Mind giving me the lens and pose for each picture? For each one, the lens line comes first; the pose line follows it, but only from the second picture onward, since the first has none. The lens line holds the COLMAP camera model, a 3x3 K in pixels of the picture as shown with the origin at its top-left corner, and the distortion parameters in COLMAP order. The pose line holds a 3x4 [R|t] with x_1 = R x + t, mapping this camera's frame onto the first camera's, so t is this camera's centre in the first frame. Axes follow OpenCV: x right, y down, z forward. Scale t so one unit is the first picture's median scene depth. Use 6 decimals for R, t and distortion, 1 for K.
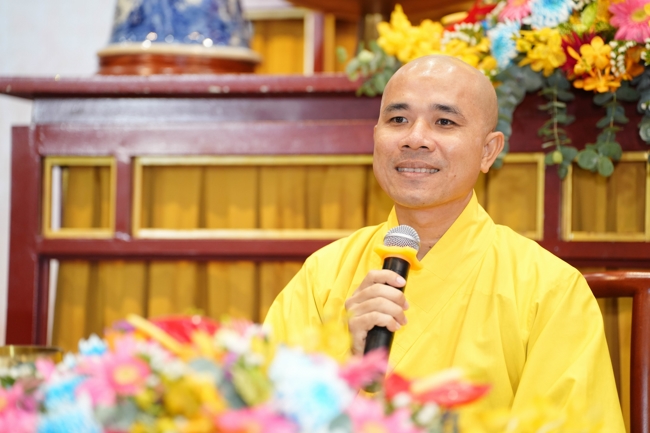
lens RADIAL K [[2121.0, 0, 325.0], [0, 2121.0, 215.8], [0, 0, 1]] dist [0.571366, 0.000000]
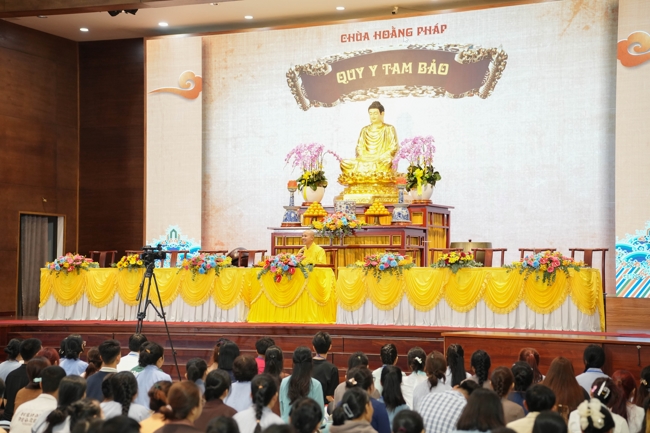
lens RADIAL K [[1395.9, 0, 324.6], [0, 1395.9, 219.4], [0, 0, 1]] dist [0.592044, 0.000000]
pose [[0.995220, -0.015293, -0.096457, 0.593517], [0.015038, 0.999881, -0.003371, -0.074009], [0.096497, 0.001904, 0.995331, -4.442551]]
